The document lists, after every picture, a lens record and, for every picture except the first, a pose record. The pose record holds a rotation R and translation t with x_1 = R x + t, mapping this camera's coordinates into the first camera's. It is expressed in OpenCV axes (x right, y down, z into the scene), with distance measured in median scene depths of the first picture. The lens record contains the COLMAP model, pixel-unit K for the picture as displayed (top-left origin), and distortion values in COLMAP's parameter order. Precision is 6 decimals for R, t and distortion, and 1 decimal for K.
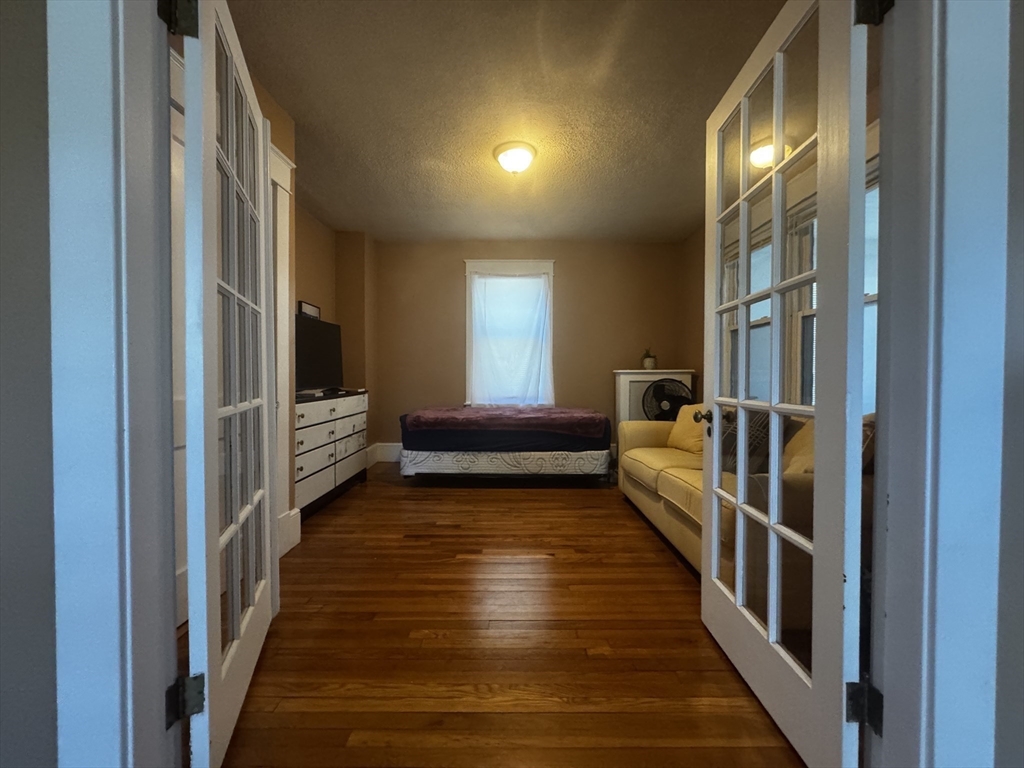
lens RADIAL K [[411.0, 0, 510.9], [0, 411.0, 382.5], [0, 0, 1]] dist [-0.003530, -0.000252]
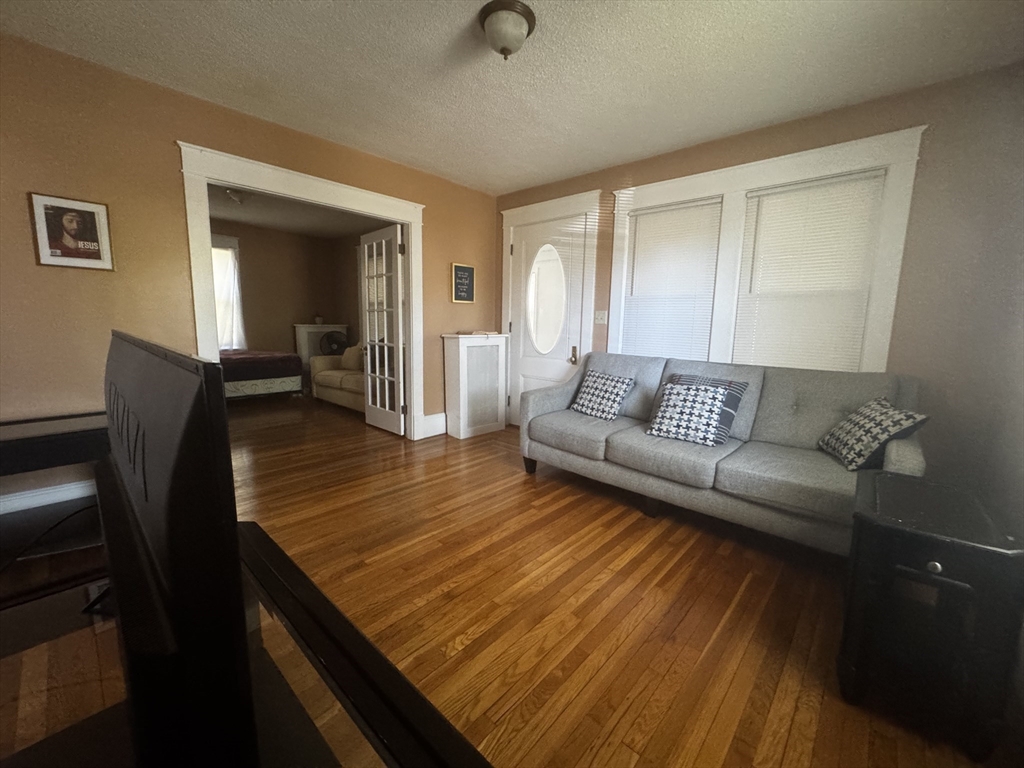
lens RADIAL K [[411.0, 0, 510.0], [0, 411.0, 381.7], [0, 0, 1]] dist [-0.003530, -0.000252]
pose [[0.671672, -0.091825, 0.735136, -0.952024], [-0.007581, 0.991385, 0.130760, -0.069823], [-0.740810, -0.093401, 0.665189, -1.635523]]
